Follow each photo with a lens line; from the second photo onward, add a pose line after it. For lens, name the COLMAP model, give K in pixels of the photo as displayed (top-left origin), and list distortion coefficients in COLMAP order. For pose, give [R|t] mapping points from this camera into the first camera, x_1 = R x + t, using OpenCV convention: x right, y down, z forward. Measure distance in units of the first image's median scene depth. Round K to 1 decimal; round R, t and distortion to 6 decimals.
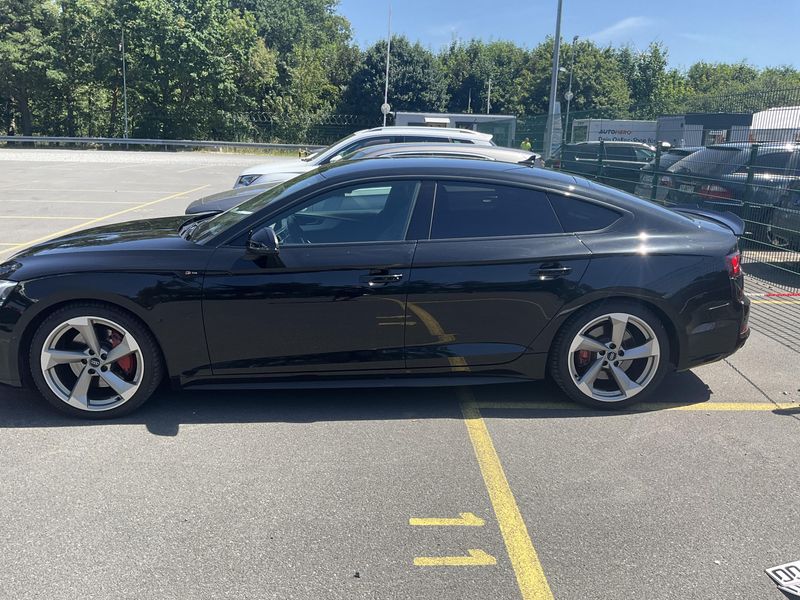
lens RADIAL K [[673.2, 0, 404.2], [0, 673.2, 299.2], [0, 0, 1]] dist [-0.008959, -0.005444]
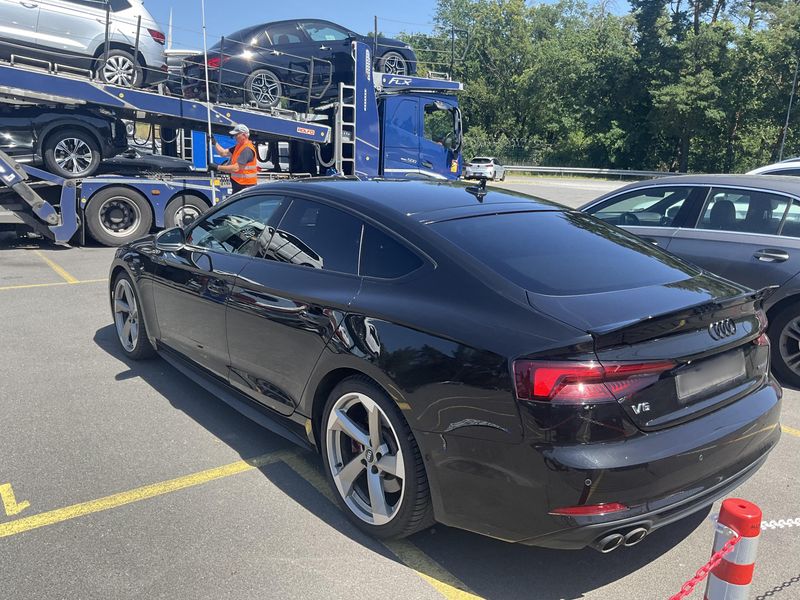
lens RADIAL K [[673.2, 0, 404.2], [0, 673.2, 299.2], [0, 0, 1]] dist [-0.008959, -0.005444]
pose [[0.563546, 0.172684, -0.807834, 0.089986], [-0.218798, 0.974184, 0.055609, -0.012321], [0.796582, 0.145414, 0.586781, 0.062704]]
